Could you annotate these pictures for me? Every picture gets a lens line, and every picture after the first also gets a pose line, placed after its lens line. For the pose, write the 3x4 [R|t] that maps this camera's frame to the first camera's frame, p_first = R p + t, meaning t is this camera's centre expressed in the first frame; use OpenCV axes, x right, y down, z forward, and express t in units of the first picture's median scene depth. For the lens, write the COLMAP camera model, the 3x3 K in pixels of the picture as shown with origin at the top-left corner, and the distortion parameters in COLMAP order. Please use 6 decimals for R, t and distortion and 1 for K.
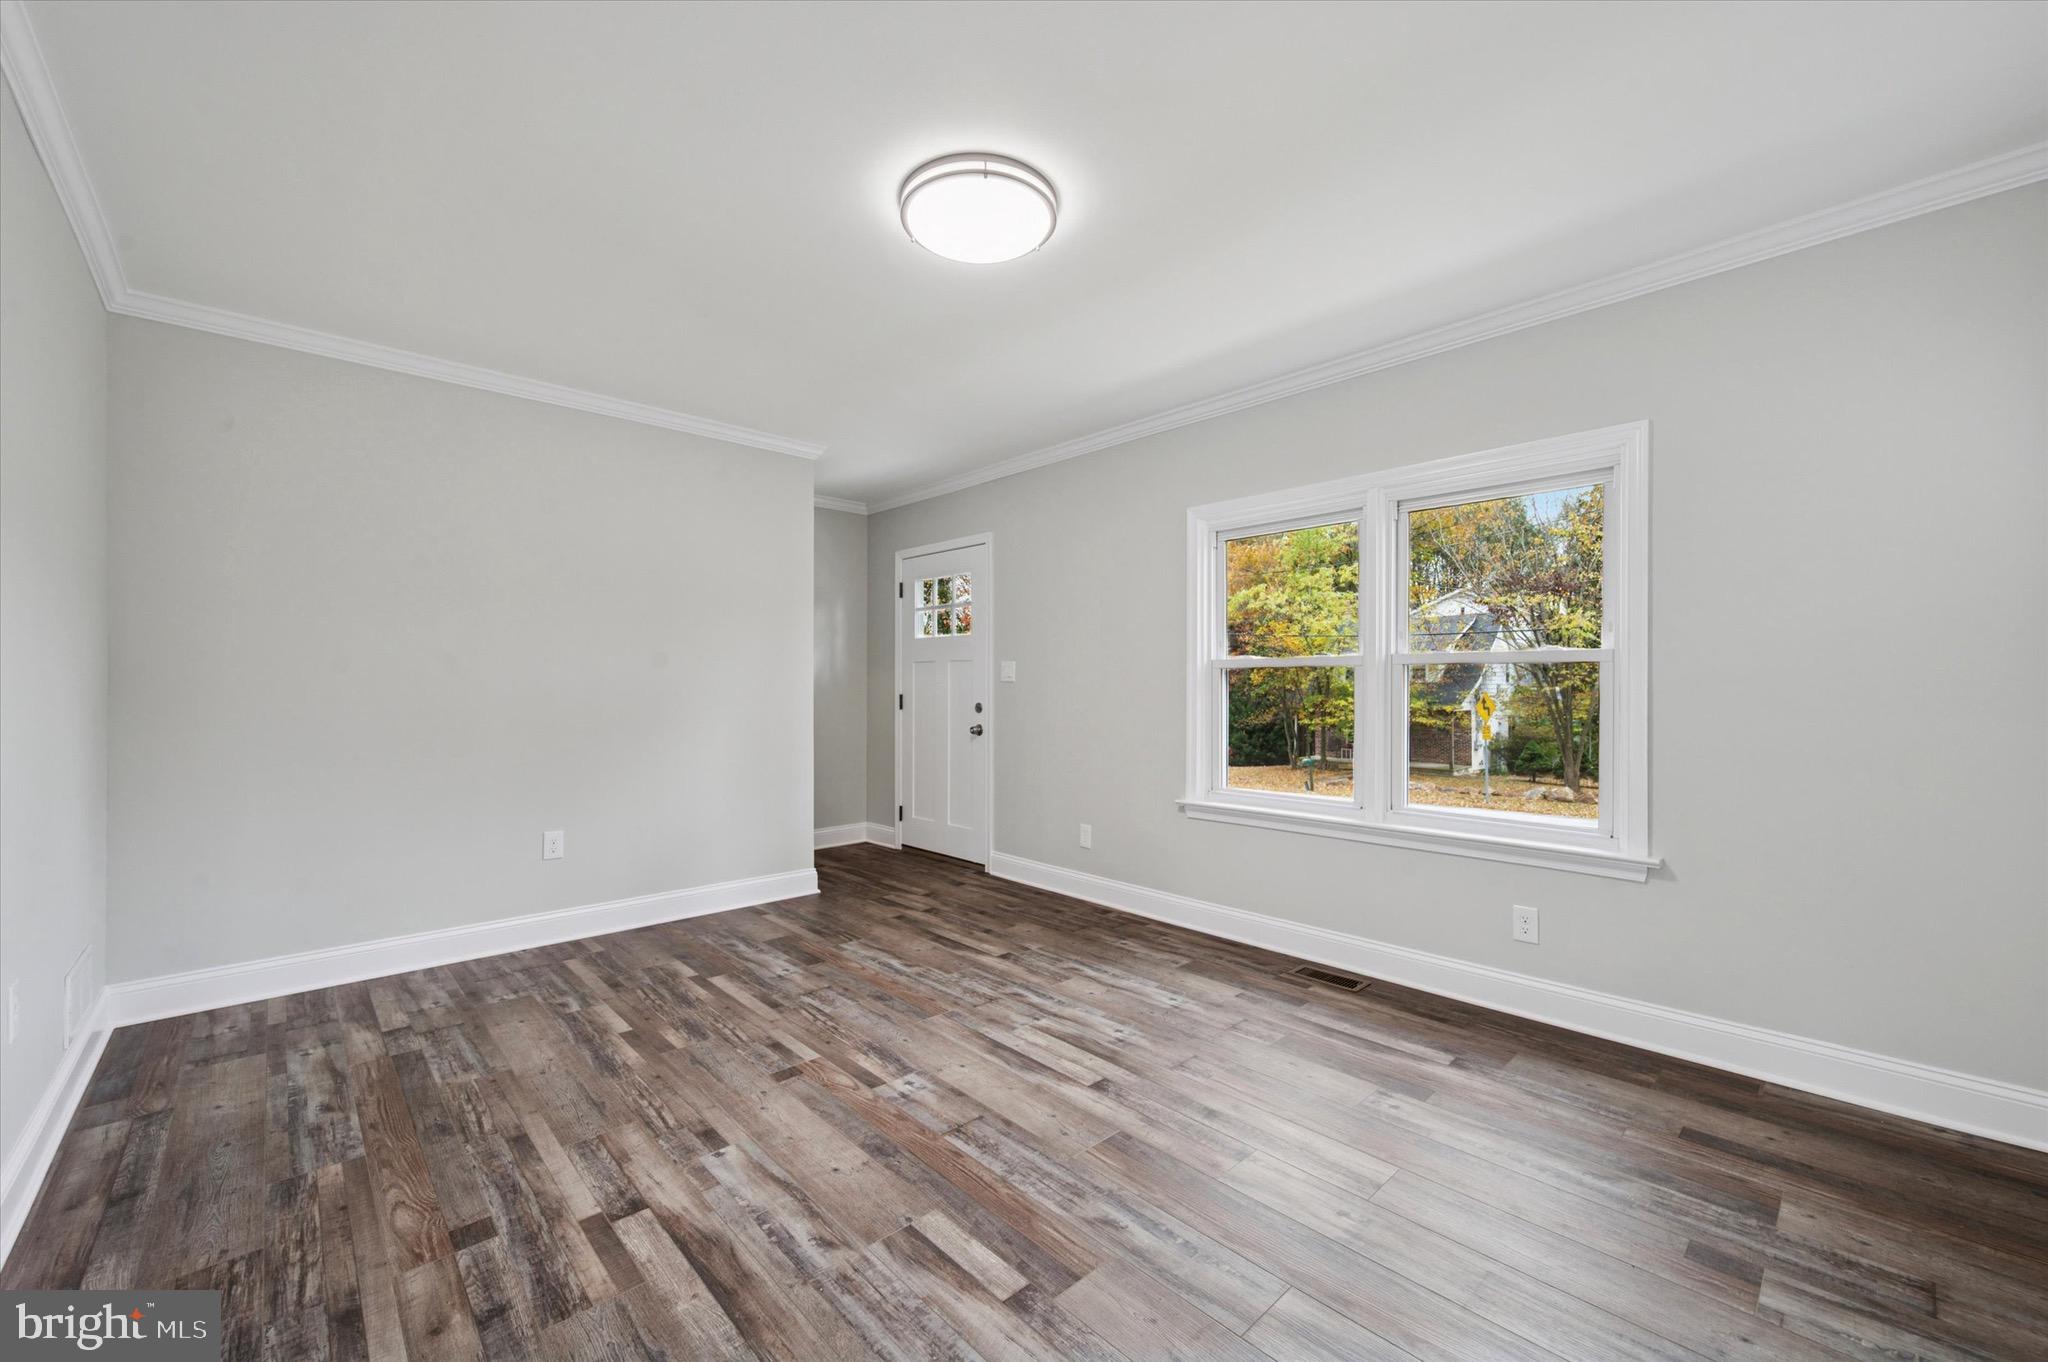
lens RADIAL K [[826.0, 0, 1021.7], [0, 826.0, 685.4], [0, 0, 1]] dist [0.003145, 0.000573]
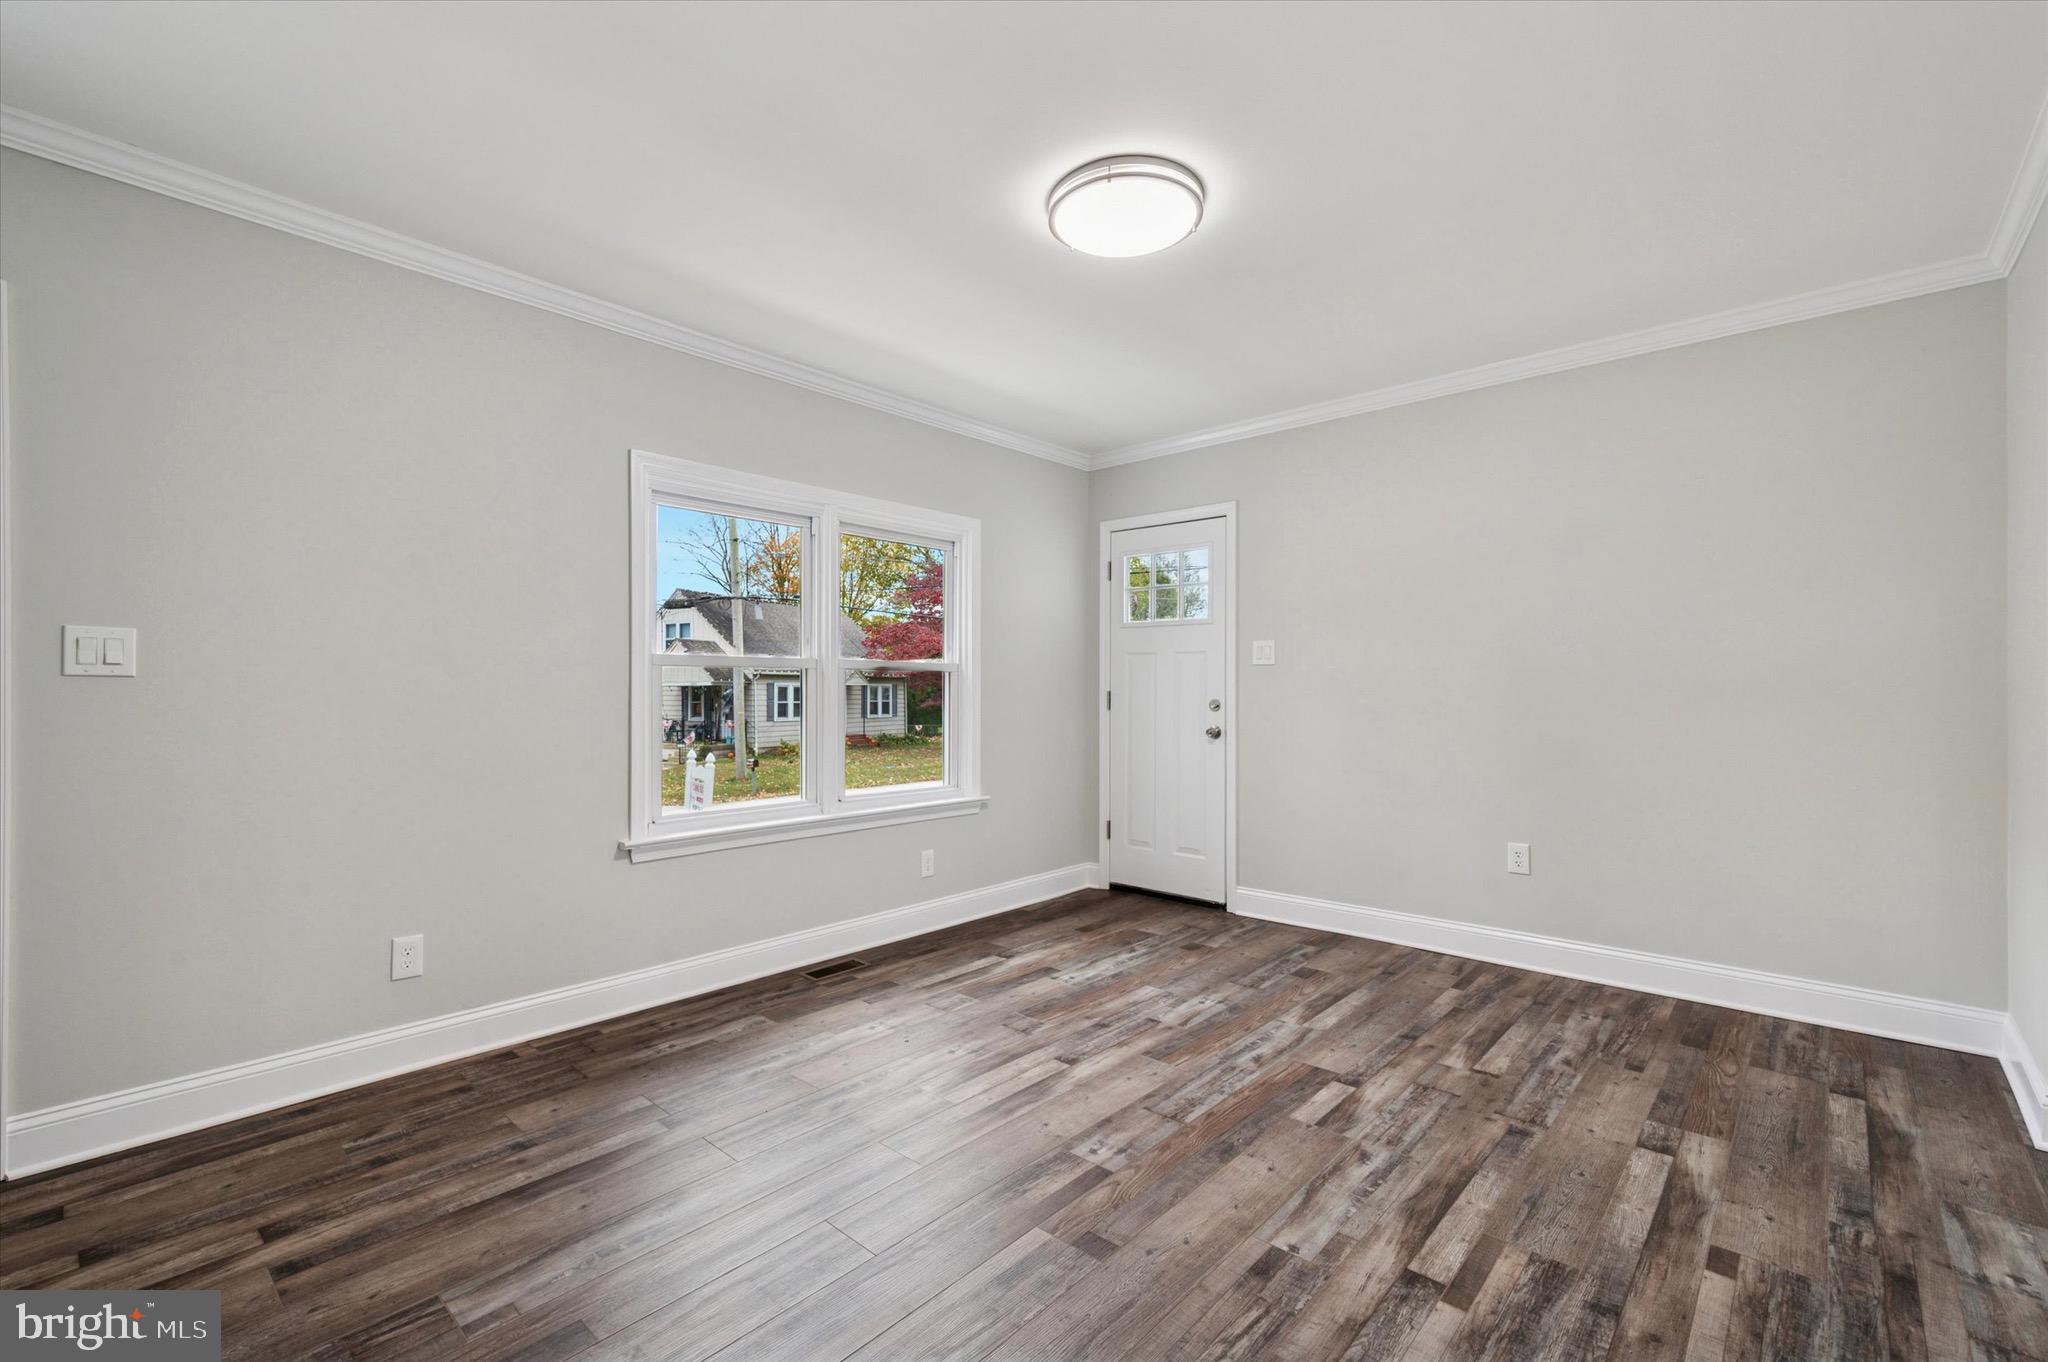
lens RADIAL K [[968.8, 0, 1026.4], [0, 968.8, 737.2], [0, 0, 1]] dist [0.031088, 0.000808]
pose [[-0.144067, -0.047080, 0.988447, -1.224471], [-0.003285, 0.998885, 0.047098, 0.007991], [-0.989562, 0.003538, -0.144061, 1.349161]]
